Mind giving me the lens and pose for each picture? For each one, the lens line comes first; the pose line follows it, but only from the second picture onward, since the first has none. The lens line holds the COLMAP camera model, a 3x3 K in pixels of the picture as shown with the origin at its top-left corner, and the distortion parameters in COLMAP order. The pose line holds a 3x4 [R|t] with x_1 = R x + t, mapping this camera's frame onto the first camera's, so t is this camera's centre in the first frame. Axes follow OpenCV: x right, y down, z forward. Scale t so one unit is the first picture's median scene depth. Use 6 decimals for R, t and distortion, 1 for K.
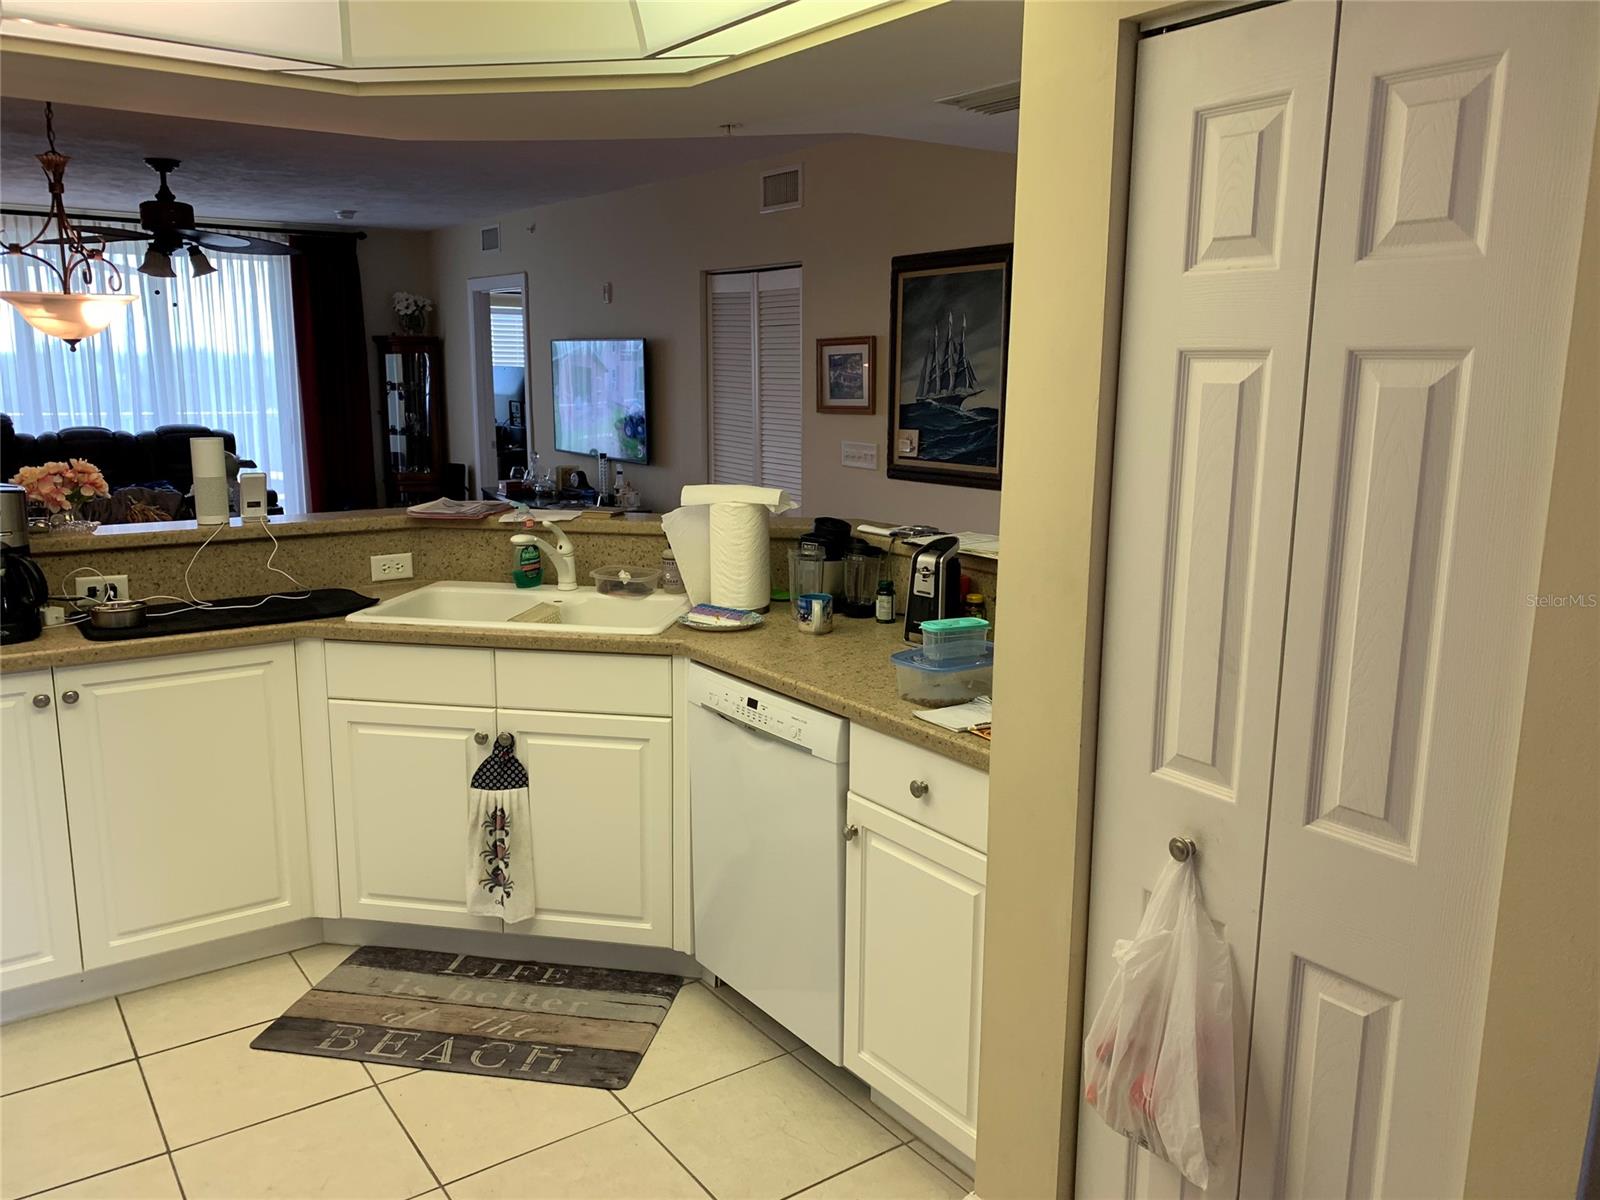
lens RADIAL K [[1214.9, 0, 789.9], [0, 1214.9, 594.7], [0, 0, 1]] dist [-0.006069, 0.002086]
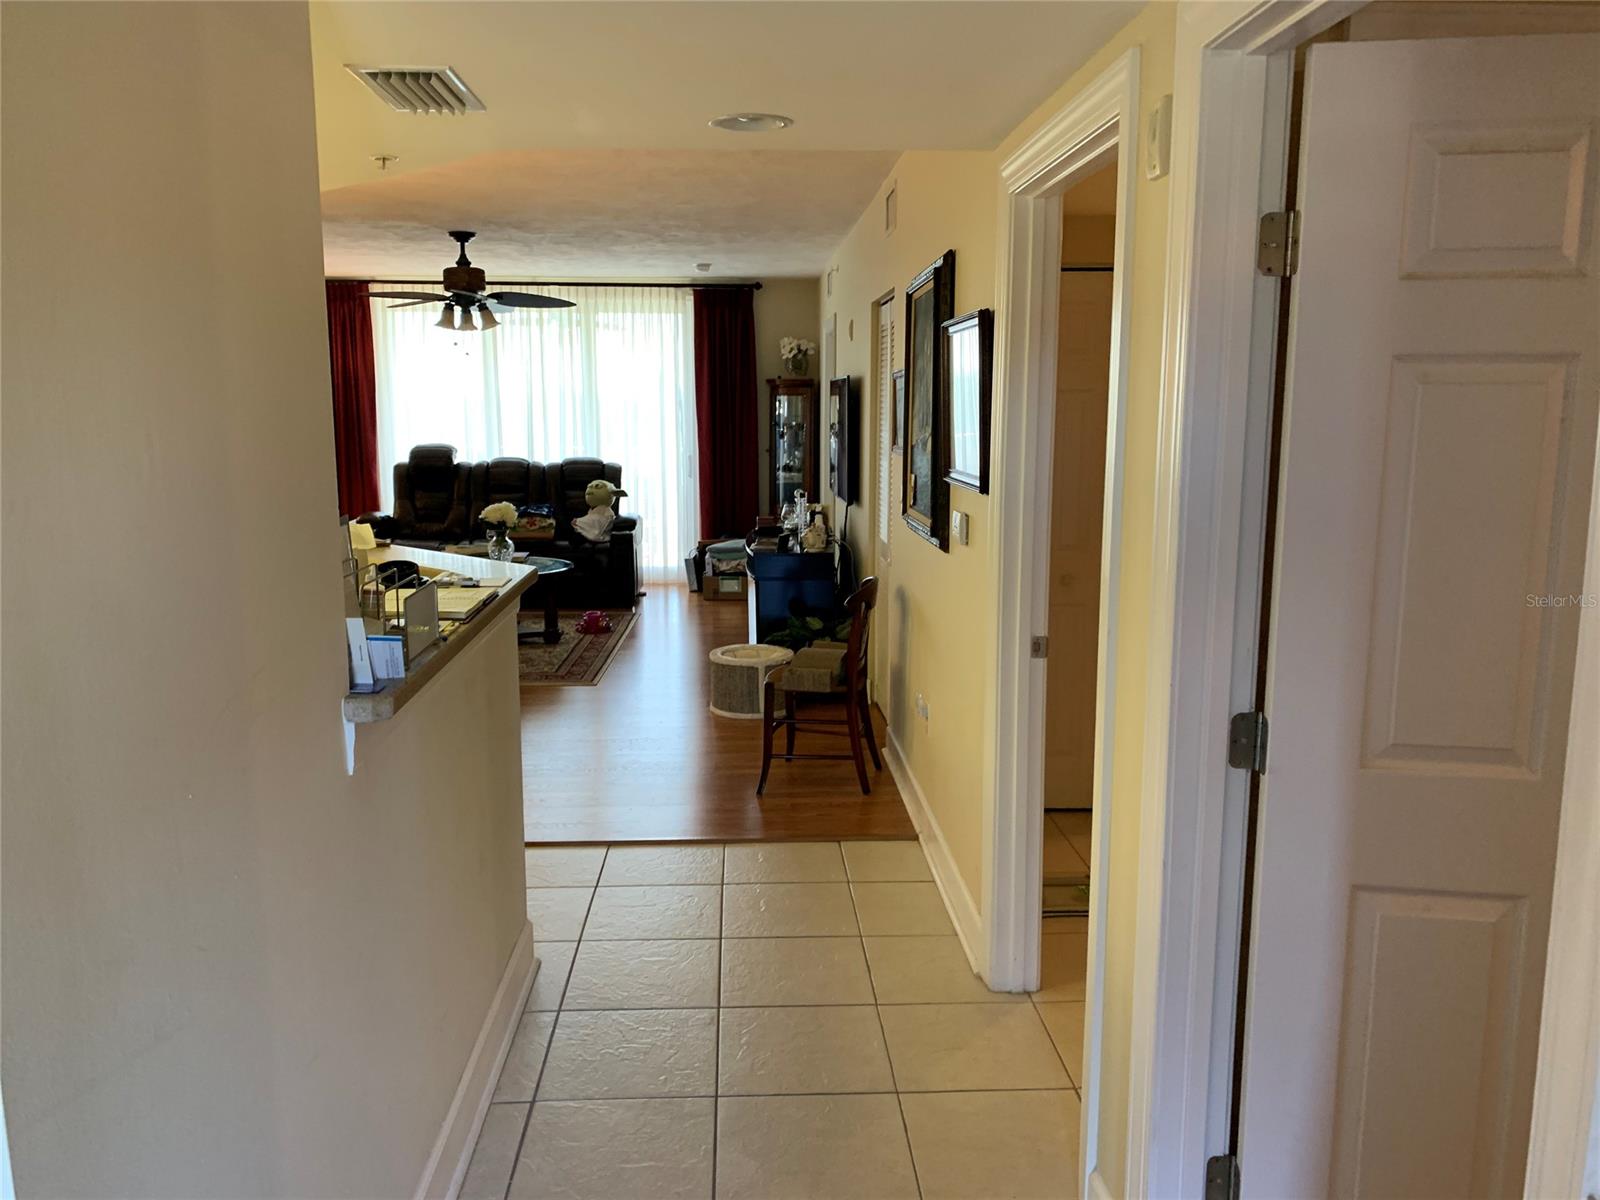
lens RADIAL K [[1214.9, 0, 813.2], [0, 1214.9, 600.7], [0, 0, 1]] dist [-0.006069, 0.002086]
pose [[0.848855, 0.080801, -0.522415, 0.867082], [-0.096172, 0.995362, -0.002315, -0.066920], [0.519805, 0.052207, 0.852688, 0.395058]]
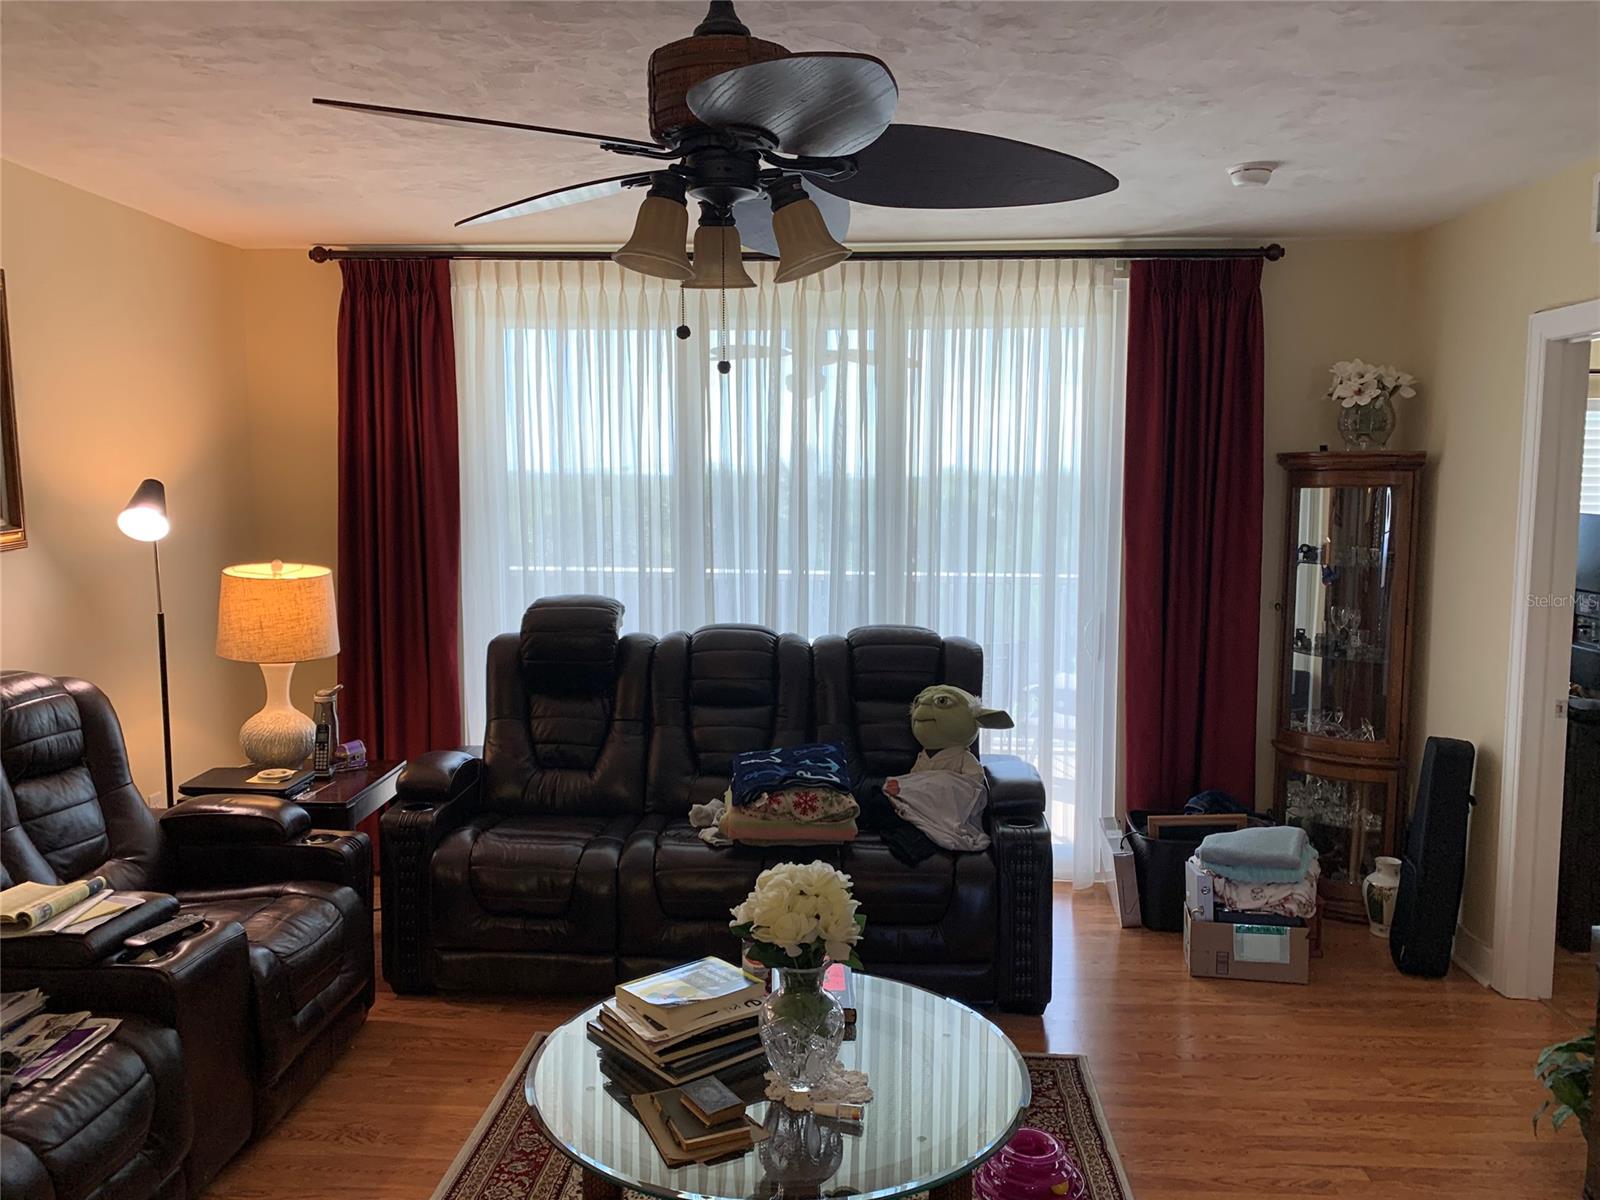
lens RADIAL K [[1214.9, 0, 790.0], [0, 1214.9, 592.0], [0, 0, 1]] dist [-0.006069, 0.002086]
pose [[0.778931, 0.054867, -0.624705, -0.610053], [-0.113320, 0.992081, -0.054163, -0.352159], [0.616787, 0.112981, 0.778980, 1.632518]]
